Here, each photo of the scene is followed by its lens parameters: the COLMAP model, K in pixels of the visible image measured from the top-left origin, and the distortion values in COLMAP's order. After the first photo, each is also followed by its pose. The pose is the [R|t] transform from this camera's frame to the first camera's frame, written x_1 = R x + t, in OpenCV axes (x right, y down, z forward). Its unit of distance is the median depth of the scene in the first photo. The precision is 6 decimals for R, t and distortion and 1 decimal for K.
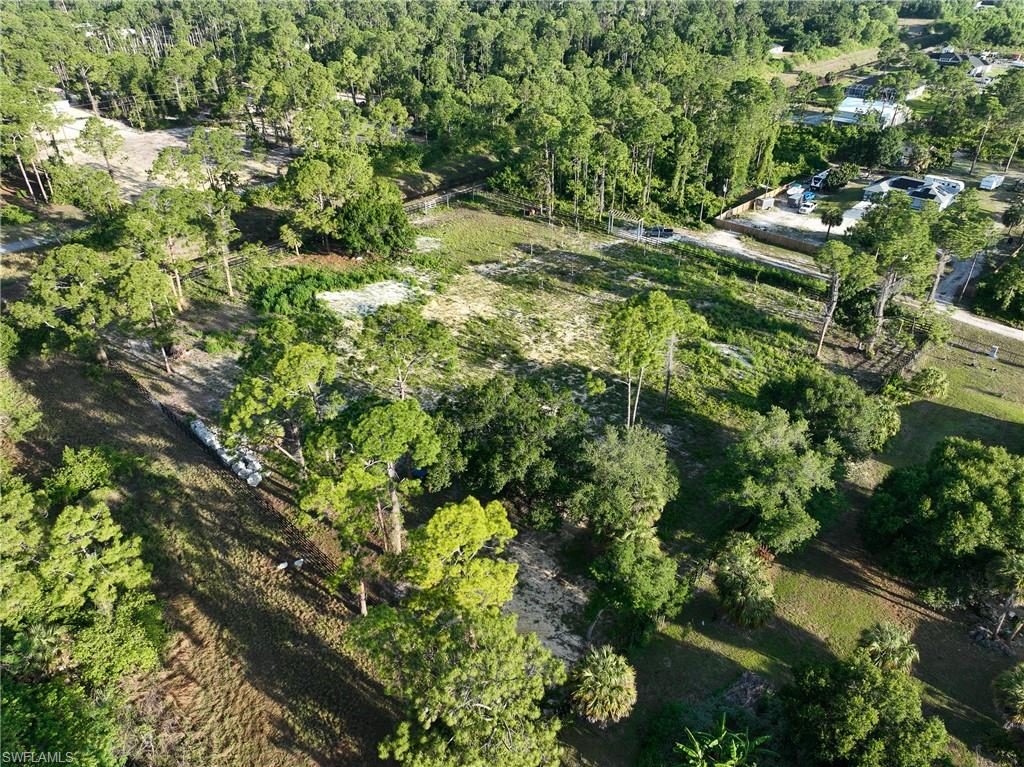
lens RADIAL K [[716.3, 0, 516.1], [0, 716.3, 382.6], [0, 0, 1]] dist [0.000970, 0.015902]
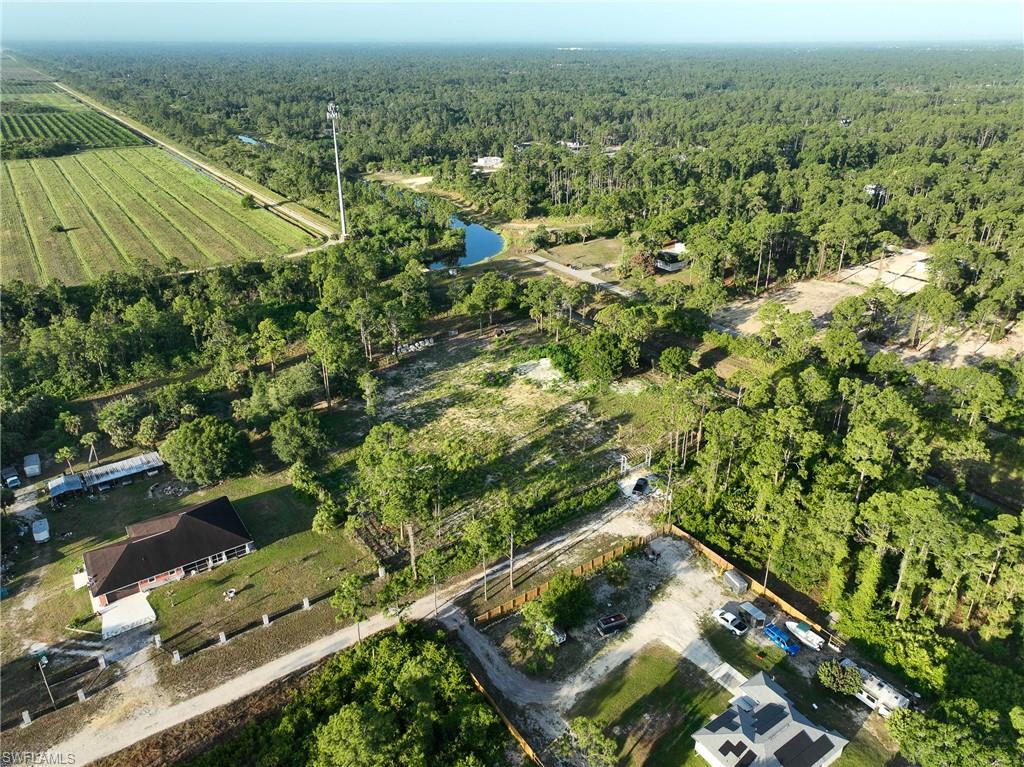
lens RADIAL K [[716.3, 0, 513.9], [0, 716.3, 384.5], [0, 0, 1]] dist [0.000970, 0.015902]
pose [[-0.204469, 0.419863, -0.884255, 1.239354], [-0.525381, 0.715131, 0.461045, -0.792184], [0.825934, 0.558840, 0.074366, 0.792914]]
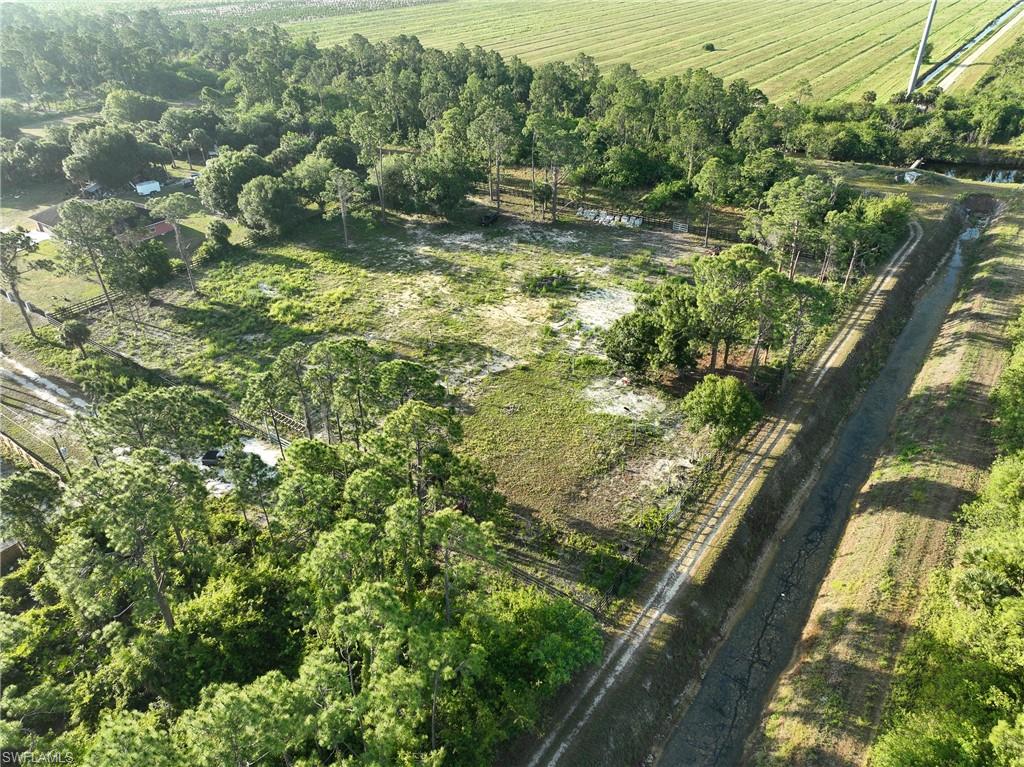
lens RADIAL K [[716.3, 0, 513.6], [0, 716.3, 382.7], [0, 0, 1]] dist [0.000970, 0.015902]
pose [[-0.990671, 0.086260, -0.105499, 0.033193], [-0.058884, 0.427206, 0.902235, -0.876058], [0.122897, 0.900030, -0.418141, 1.387797]]
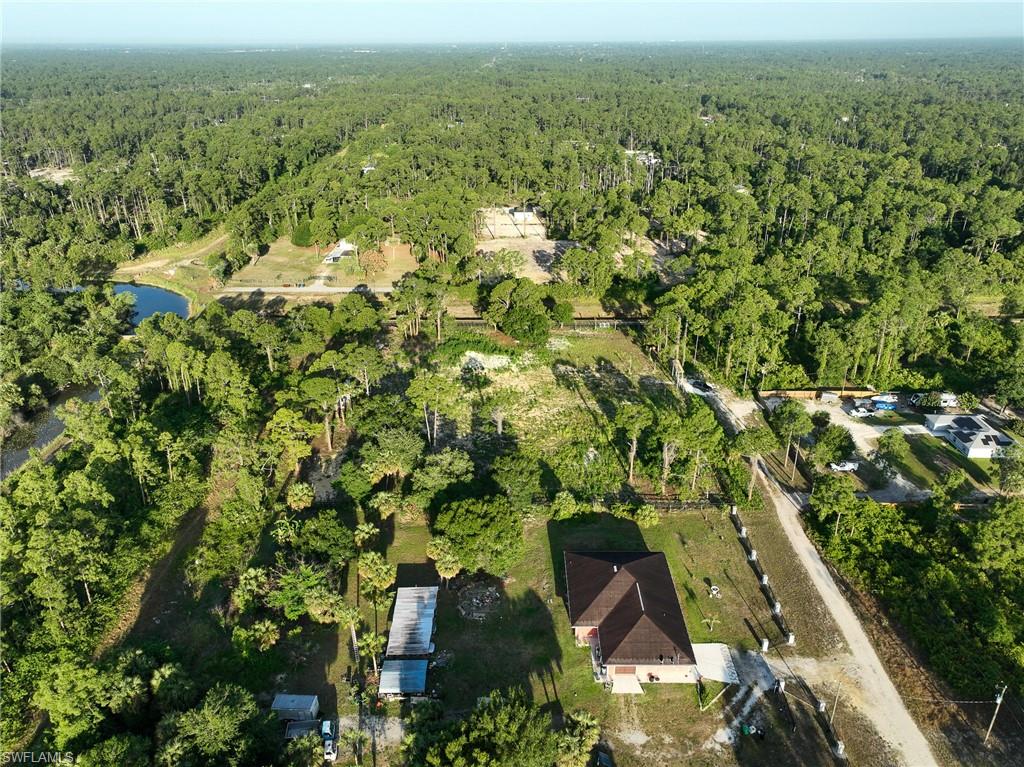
lens RADIAL K [[716.3, 0, 513.4], [0, 716.3, 382.7], [0, 0, 1]] dist [0.000970, 0.015902]
pose [[0.682878, 0.307355, -0.662730, 0.955979], [-0.383265, 0.923043, 0.033164, -0.144597], [0.621921, 0.231354, 0.748124, -0.233820]]
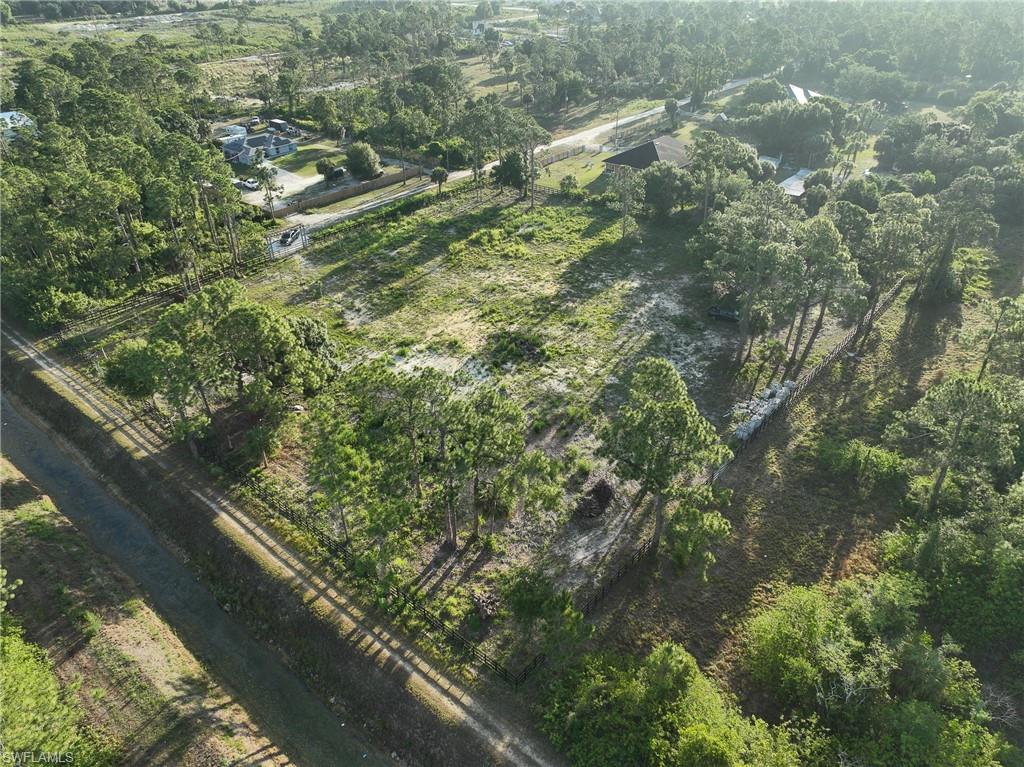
lens RADIAL K [[716.3, 0, 510.3], [0, 716.3, 387.8], [0, 0, 1]] dist [0.000970, 0.015902]
pose [[-0.056656, -0.547973, 0.834575, -0.839218], [0.542643, 0.684768, 0.486449, -0.433620], [-0.838051, 0.480436, 0.258557, 0.685844]]
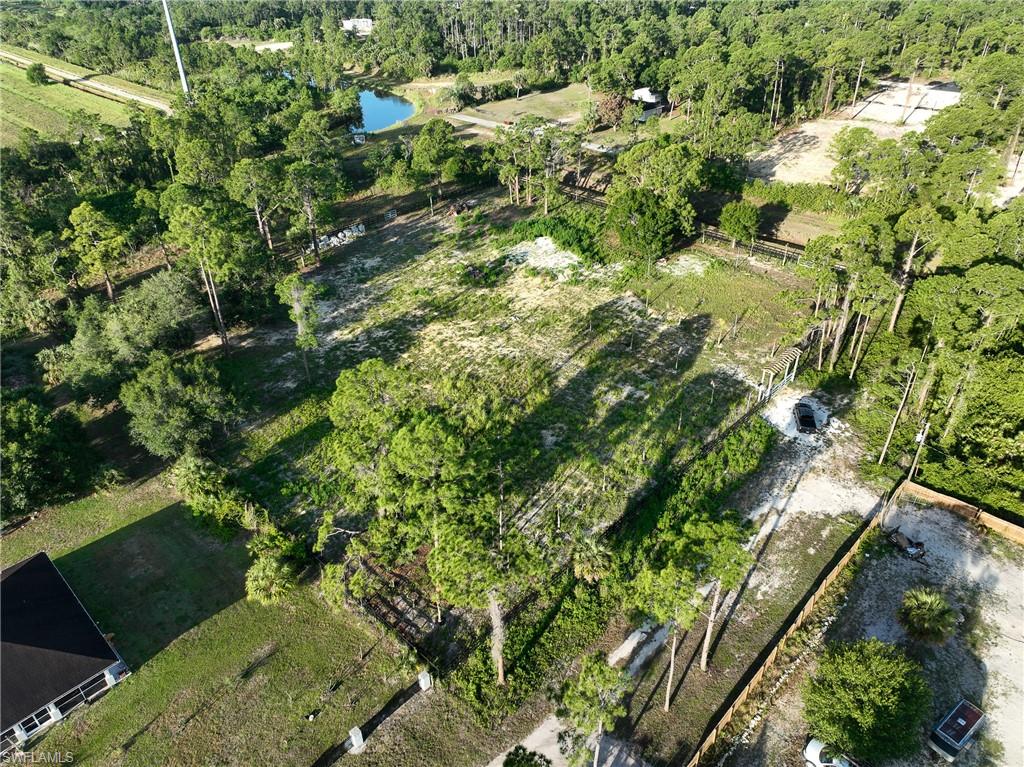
lens RADIAL K [[716.3, 0, 511.0], [0, 716.3, 385.2], [0, 0, 1]] dist [0.000970, 0.015902]
pose [[-0.006368, 0.537003, -0.843556, 0.798477], [-0.523581, 0.716908, 0.460332, -0.433473], [0.851952, 0.444601, 0.276600, 0.695471]]
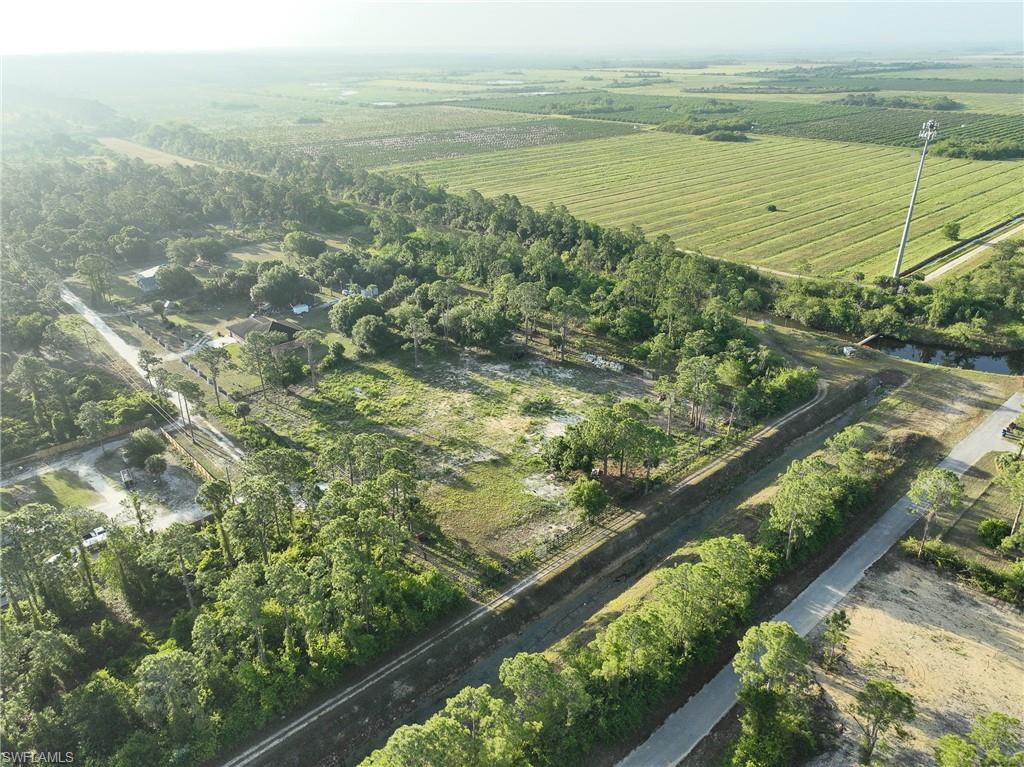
lens RADIAL K [[716.3, 0, 515.1], [0, 716.3, 385.6], [0, 0, 1]] dist [0.000970, 0.015902]
pose [[-0.998006, -0.027302, 0.056904, -0.164769], [0.033738, 0.531203, 0.846573, -1.309199], [-0.053341, 0.846805, -0.529223, 1.598028]]
